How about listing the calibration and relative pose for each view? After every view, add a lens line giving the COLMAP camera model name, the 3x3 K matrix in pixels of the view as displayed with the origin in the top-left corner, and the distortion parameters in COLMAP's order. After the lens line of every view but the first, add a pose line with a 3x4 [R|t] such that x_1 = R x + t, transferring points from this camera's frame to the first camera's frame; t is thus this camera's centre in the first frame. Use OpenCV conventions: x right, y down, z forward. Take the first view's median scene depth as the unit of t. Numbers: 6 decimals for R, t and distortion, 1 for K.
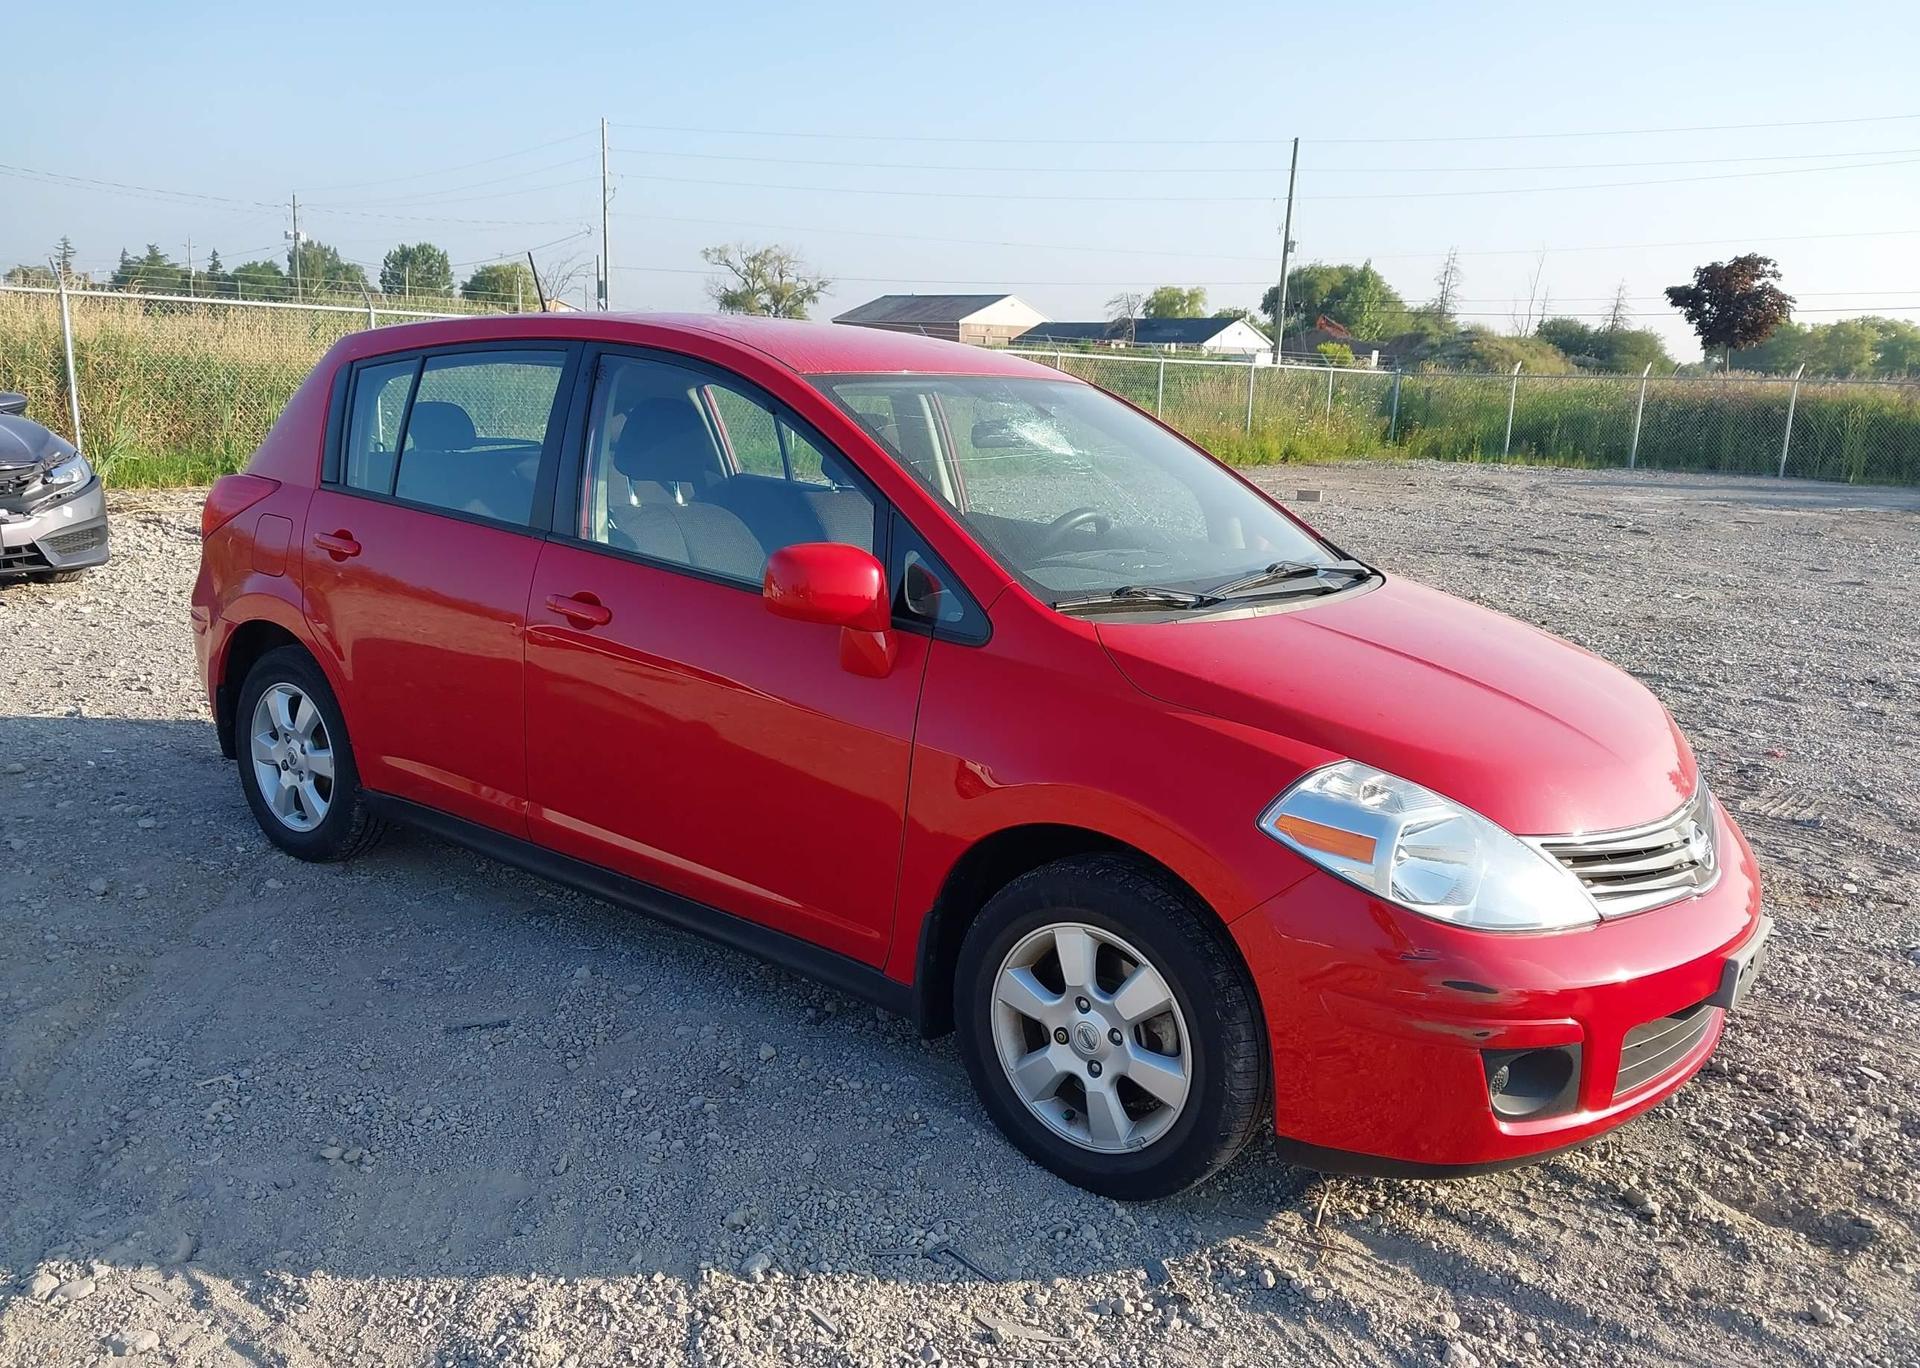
lens RADIAL K [[1518.3, 0, 955.3], [0, 1518.3, 686.2], [0, 0, 1]] dist [0.005911, -0.016319]
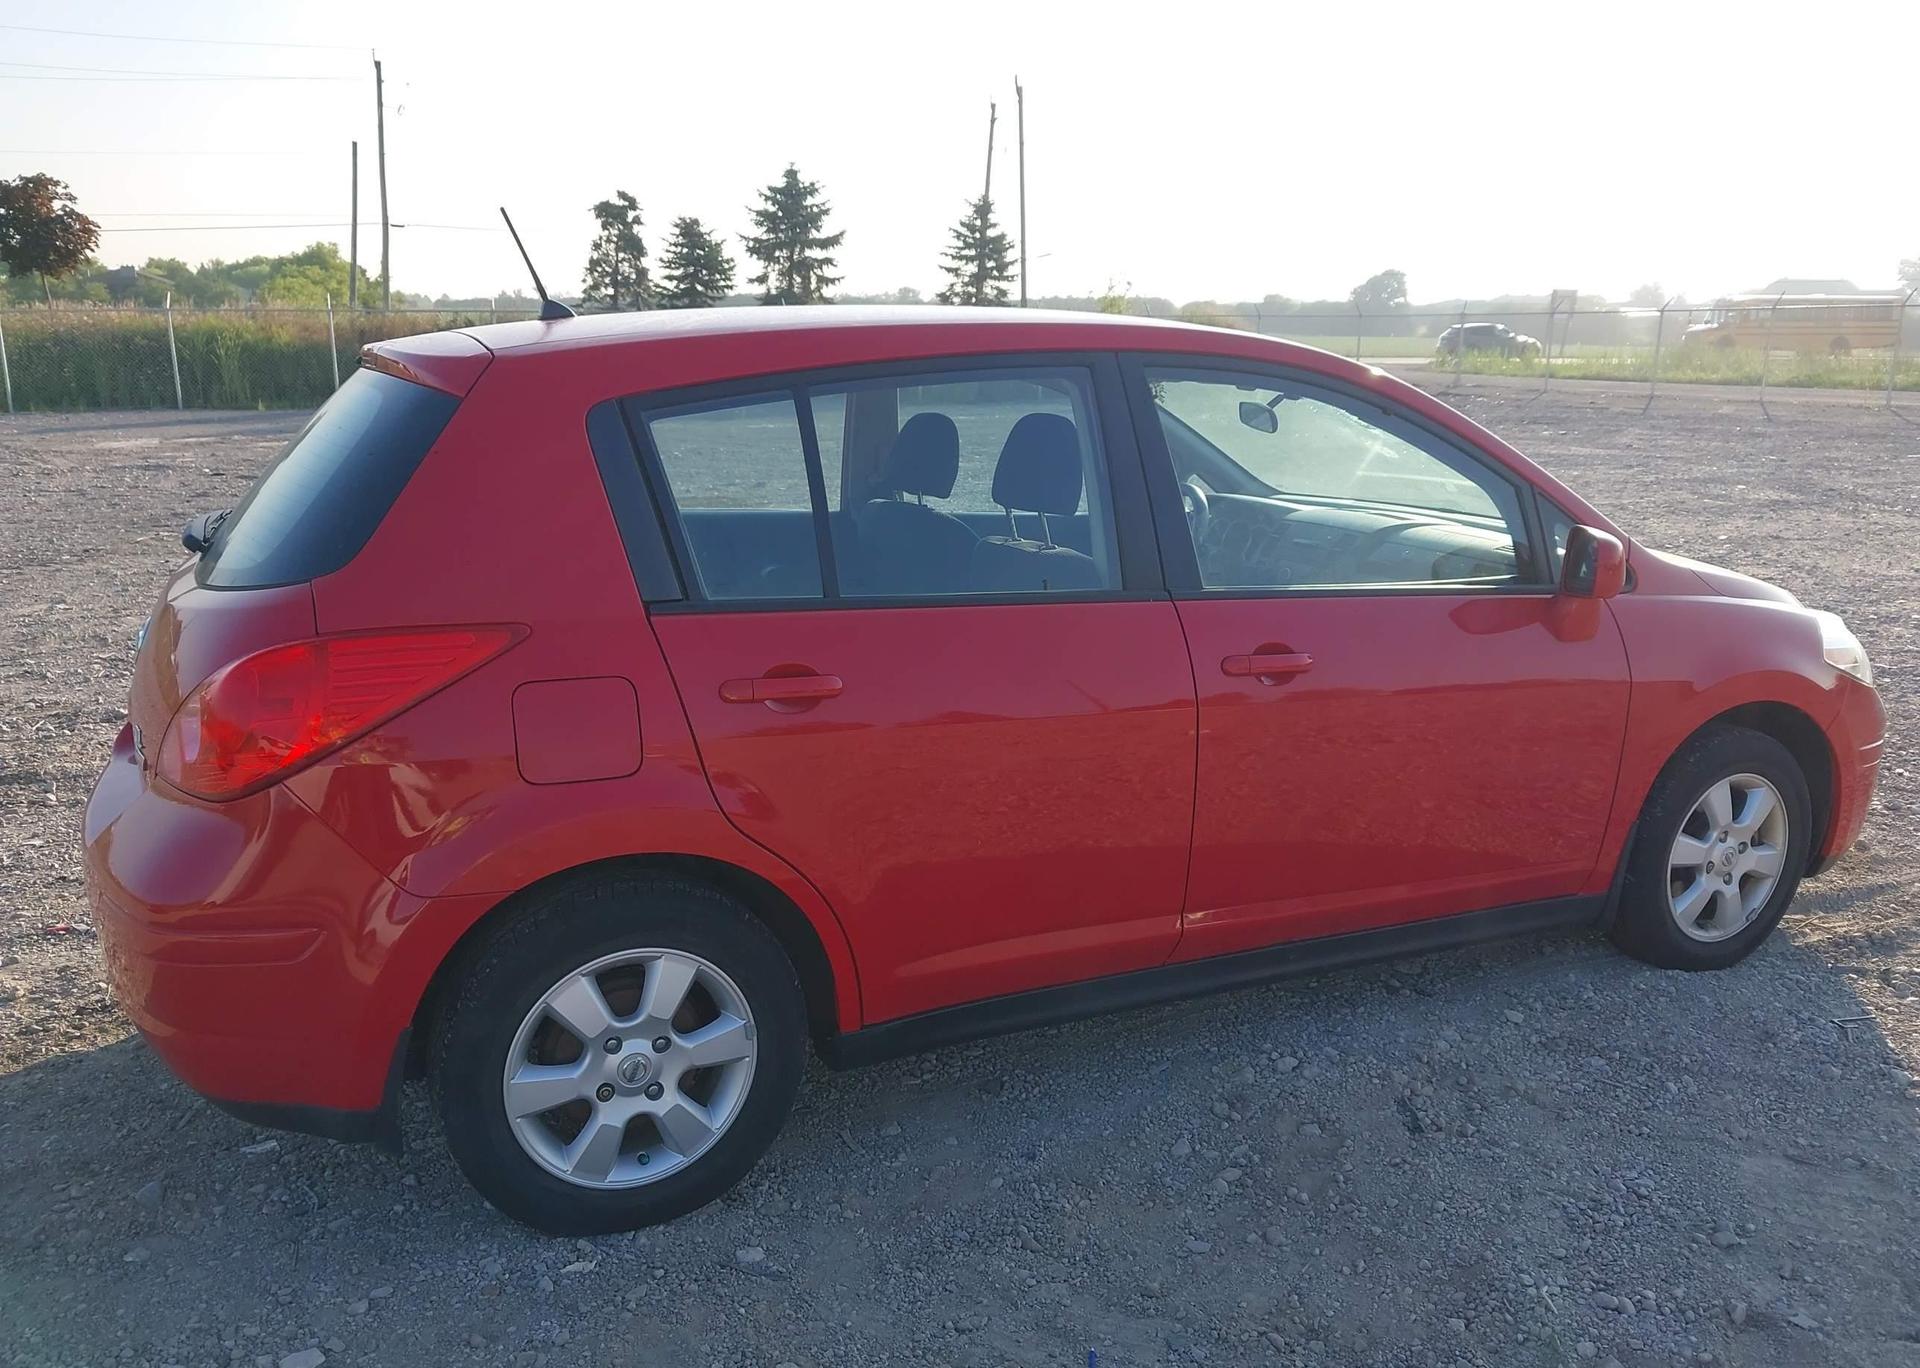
lens RADIAL K [[1518.3, 0, 979.7], [0, 1518.3, 693.9], [0, 0, 1]] dist [0.005911, -0.016319]
pose [[0.450569, -0.240363, 0.859775, -0.100032], [0.192448, 0.966581, 0.169369, -0.020011], [-0.871752, 0.089150, 0.481768, 0.068168]]
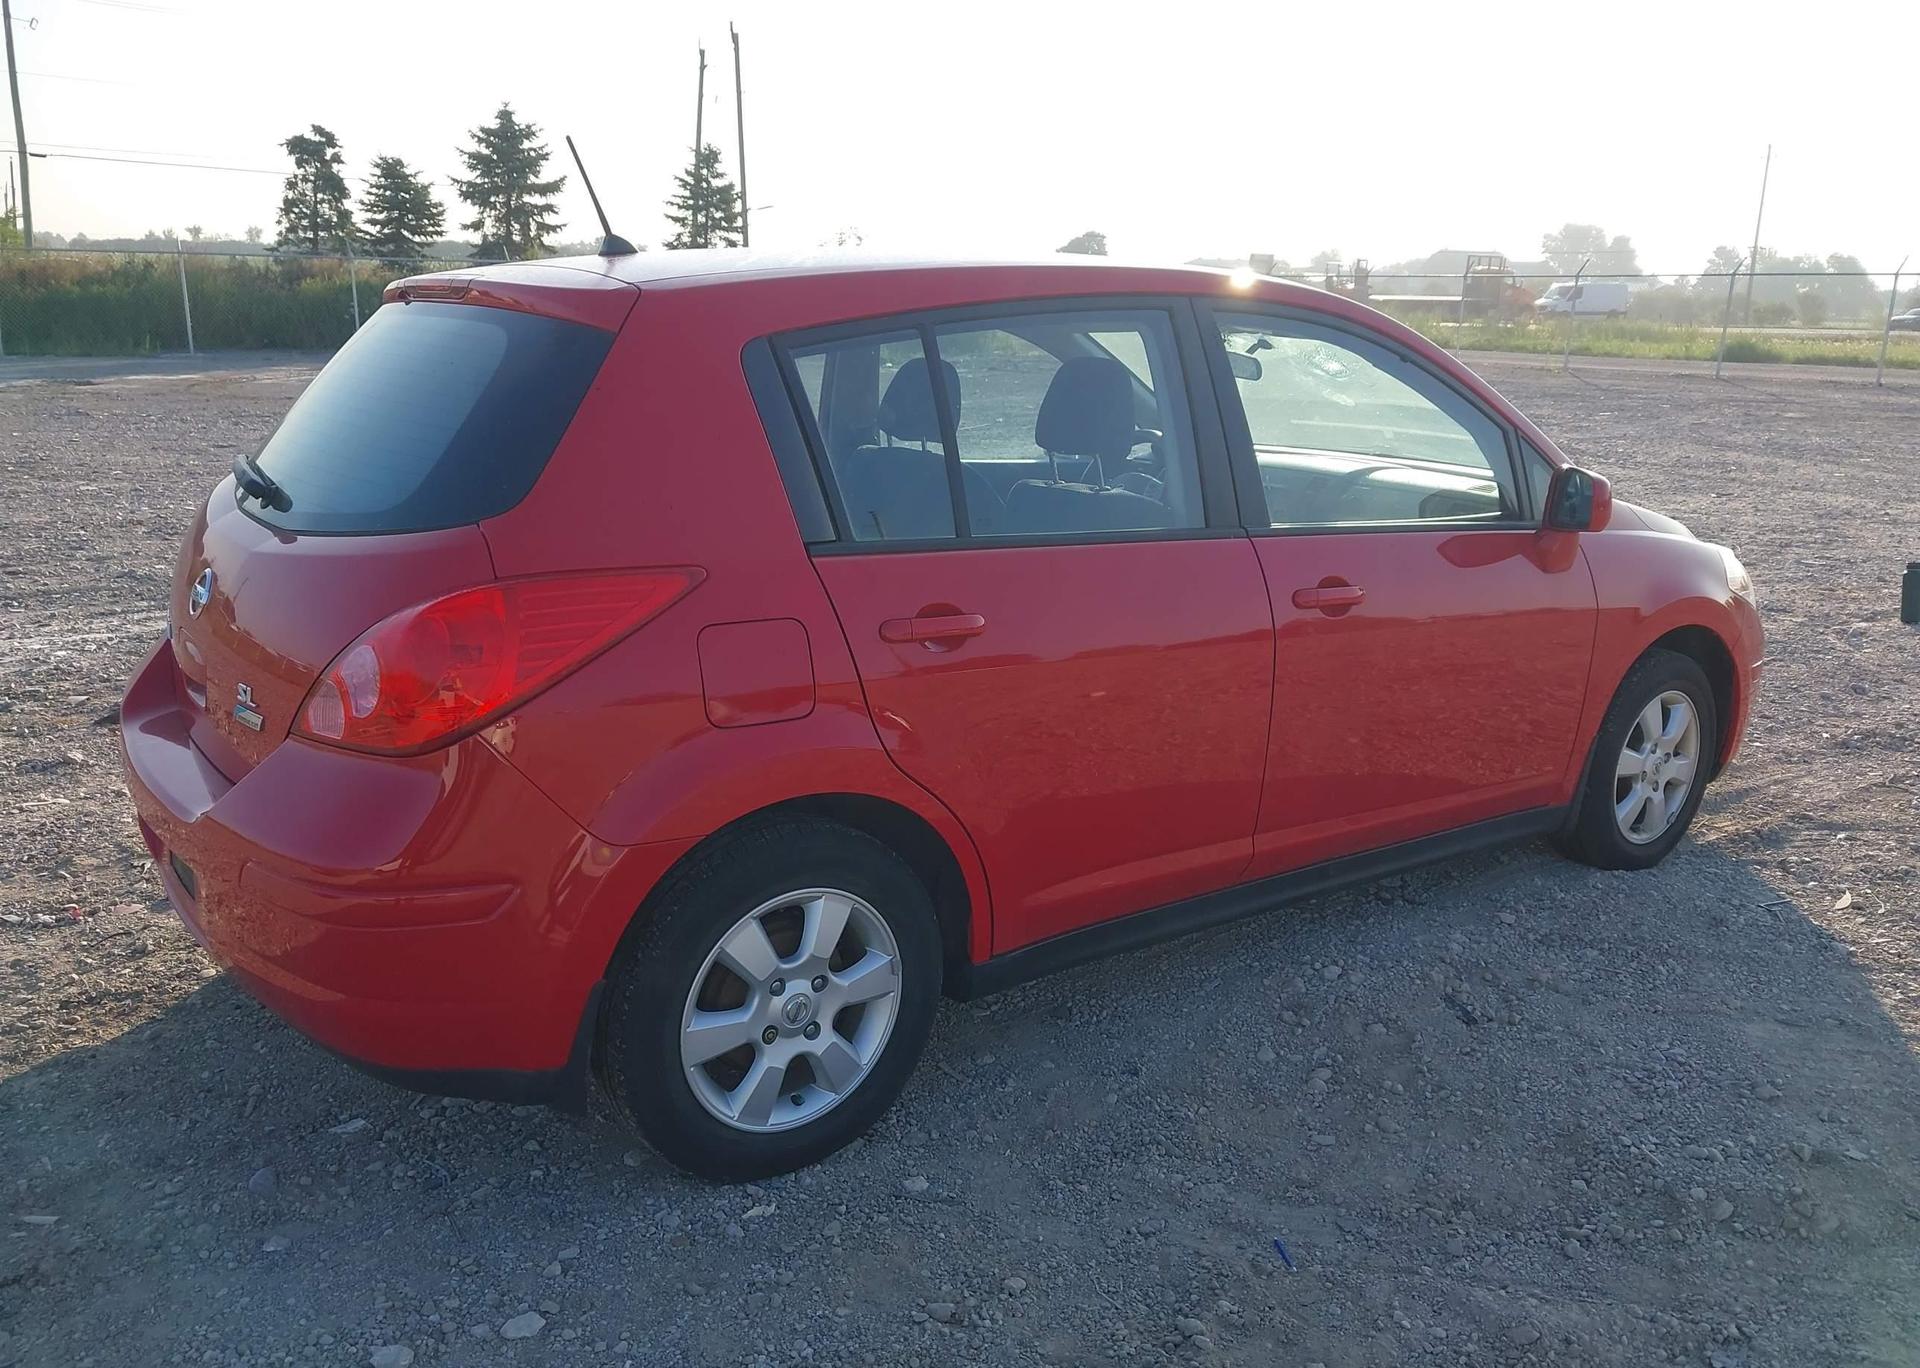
lens RADIAL K [[1518.3, 0, 976.8], [0, 1518.3, 693.2], [0, 0, 1]] dist [0.005911, -0.016319]
pose [[0.277625, -0.274508, 0.920635, -0.109289], [0.183563, 0.955808, 0.229641, -0.023059], [-0.942989, 0.105241, 0.315746, 0.085829]]
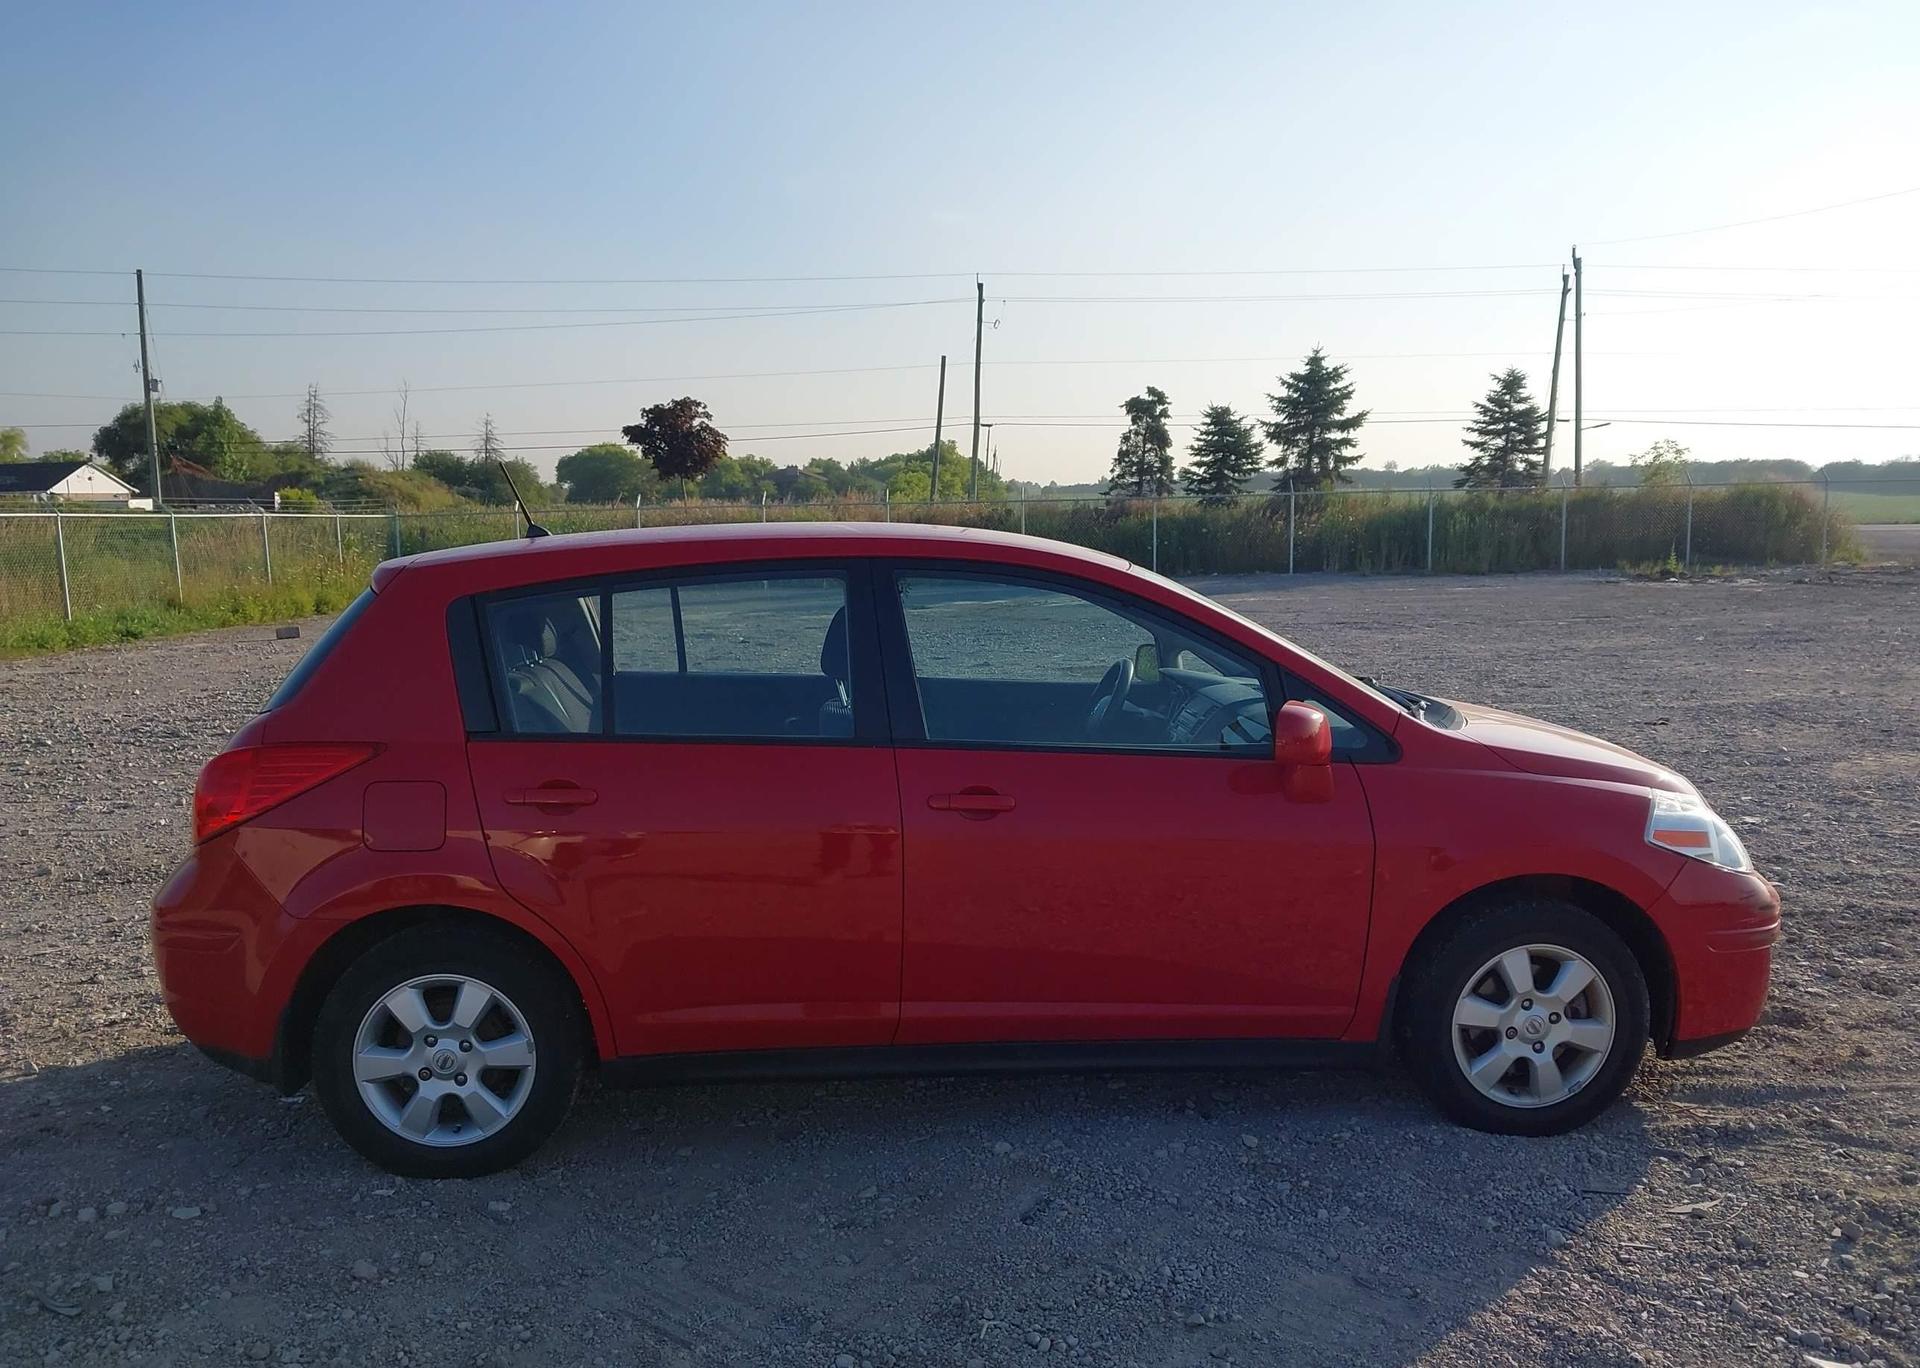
lens RADIAL K [[1518.3, 0, 973.2], [0, 1518.3, 696.3], [0, 0, 1]] dist [0.005911, -0.016319]
pose [[0.750371, -0.128517, 0.648403, -0.086428], [0.178732, 0.983827, -0.011840, -0.010510], [-0.636395, 0.124774, 0.761205, 0.017105]]
